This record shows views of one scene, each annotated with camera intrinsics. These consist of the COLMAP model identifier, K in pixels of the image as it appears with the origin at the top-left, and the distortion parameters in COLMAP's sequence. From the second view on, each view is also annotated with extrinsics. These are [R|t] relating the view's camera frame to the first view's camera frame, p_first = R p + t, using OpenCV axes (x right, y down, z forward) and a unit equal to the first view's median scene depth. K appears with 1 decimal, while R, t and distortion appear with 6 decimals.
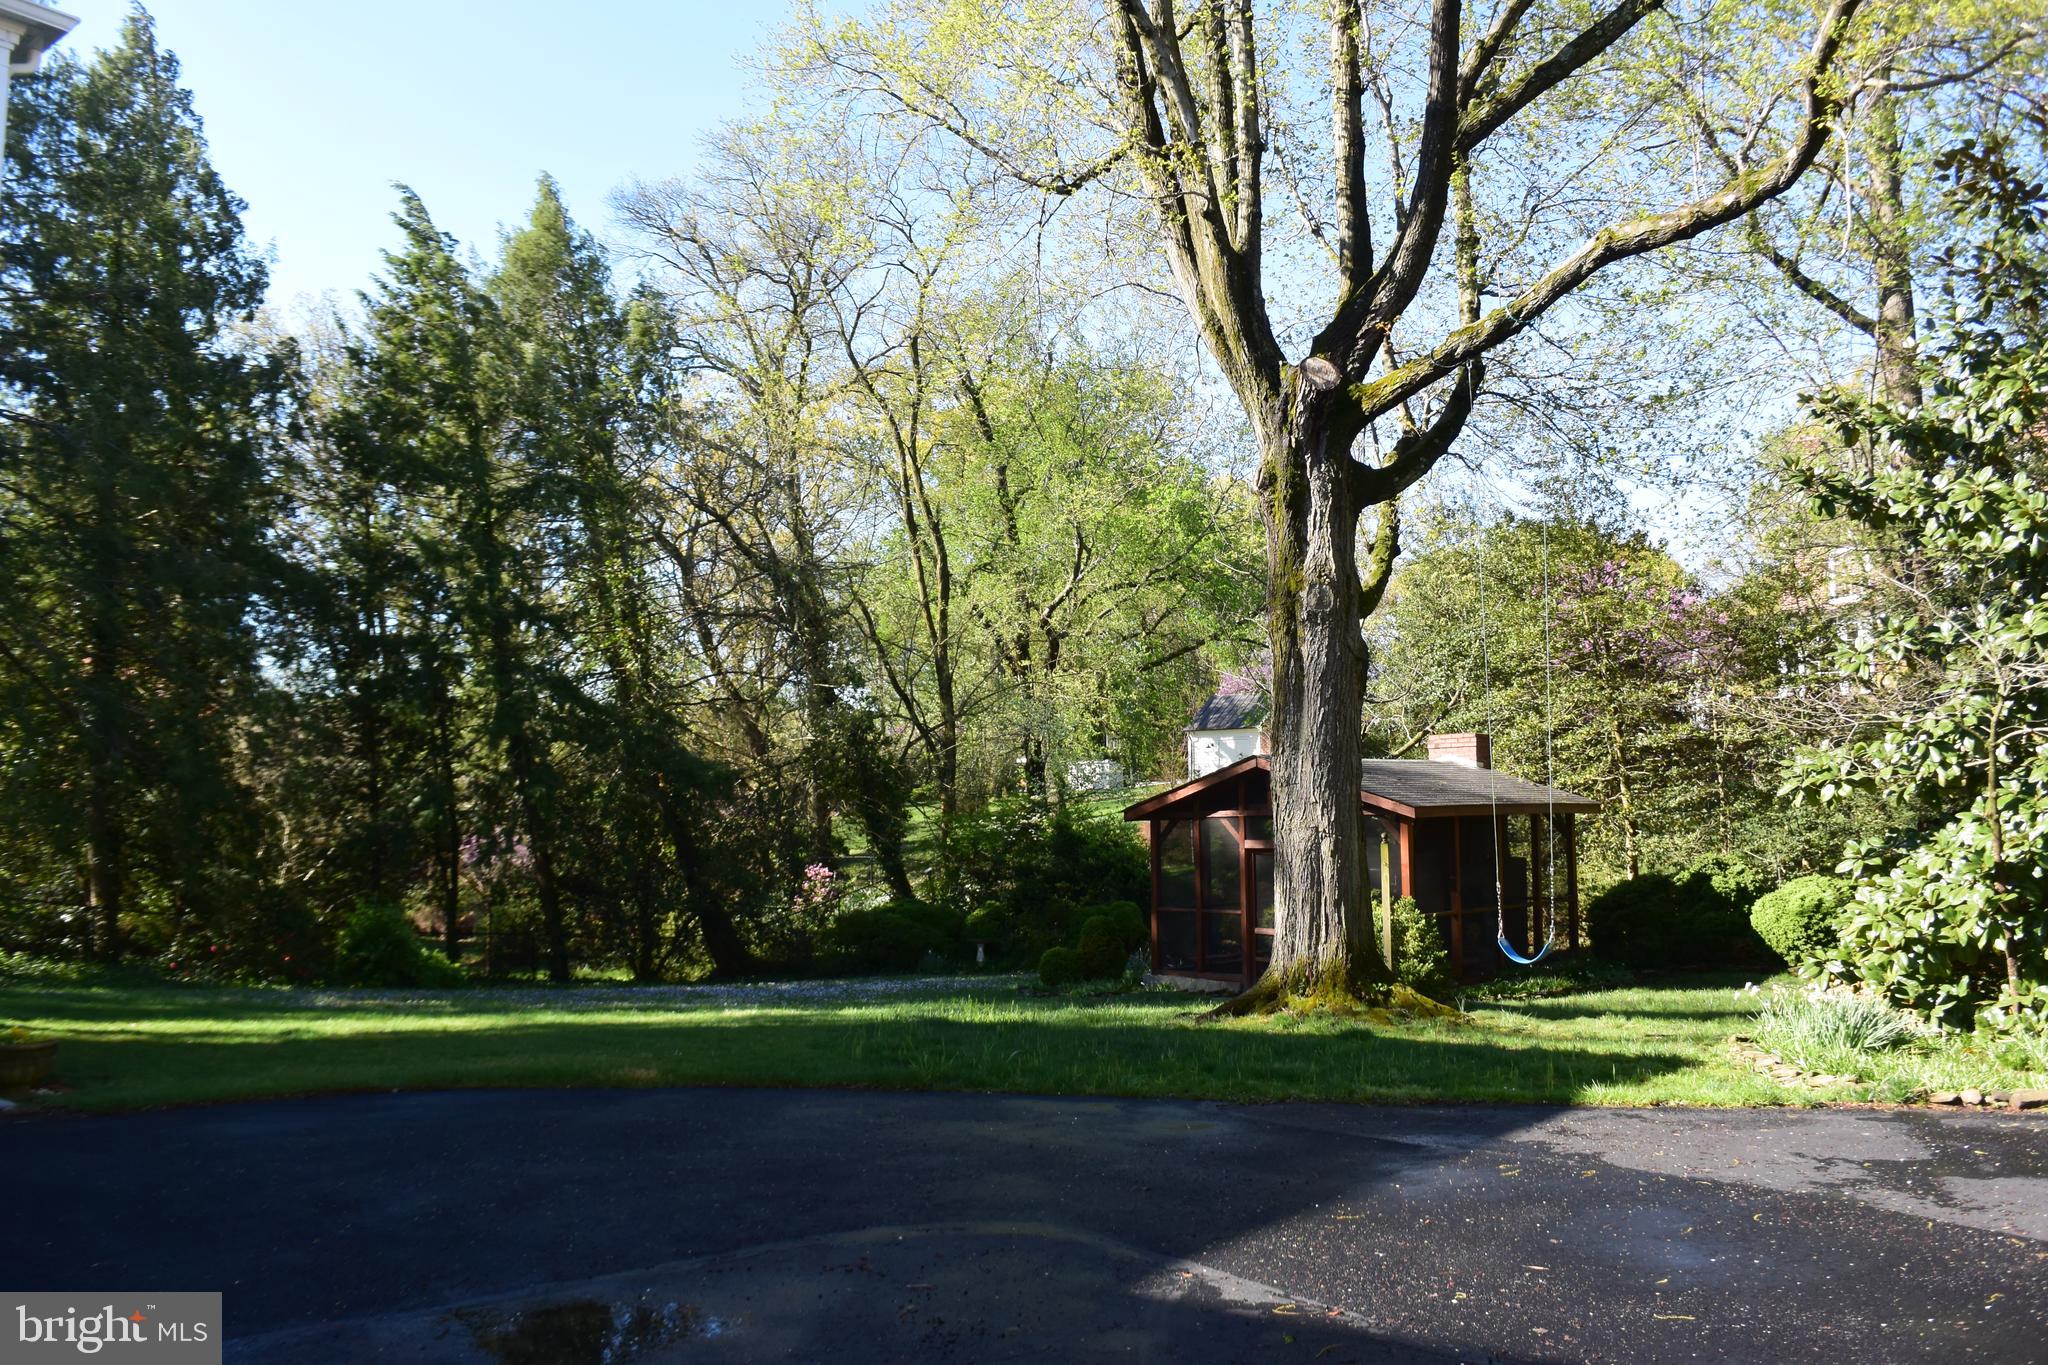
lens RADIAL K [[1610.8, 0, 1024.0], [0, 1610.8, 682.5], [0, 0, 1]] dist [-0.105721, -0.000292]
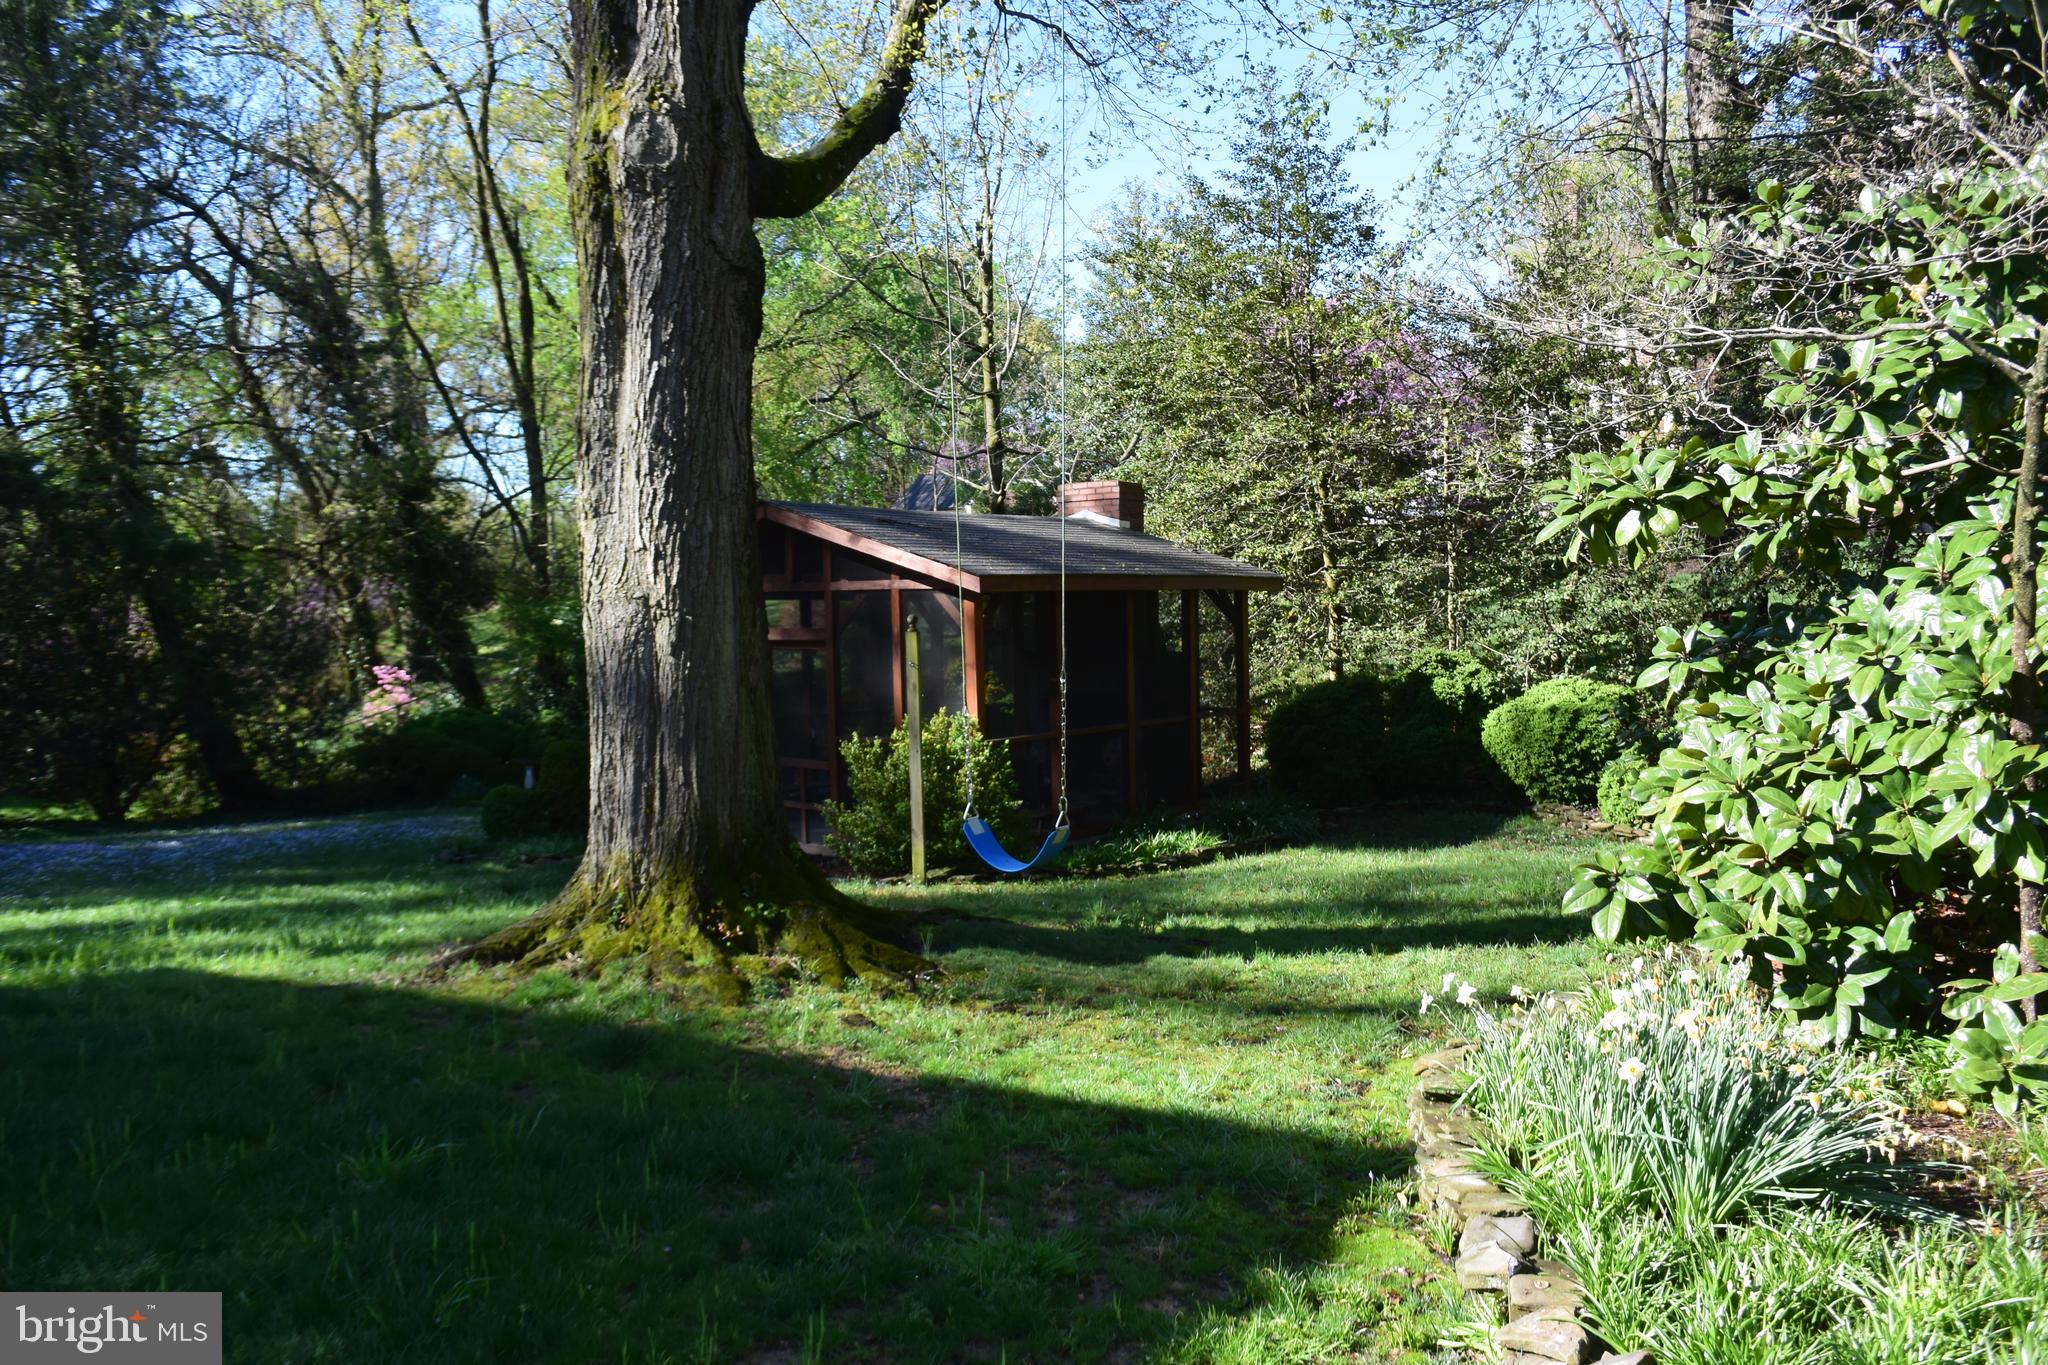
lens RADIAL K [[1610.8, 0, 1024.0], [0, 1610.8, 682.5], [0, 0, 1]] dist [-0.105721, -0.000292]
pose [[0.989422, -0.010996, 0.144650, 0.237764], [-0.007554, 0.991865, 0.127066, 0.053917], [-0.144871, -0.126815, 0.981290, 0.501428]]
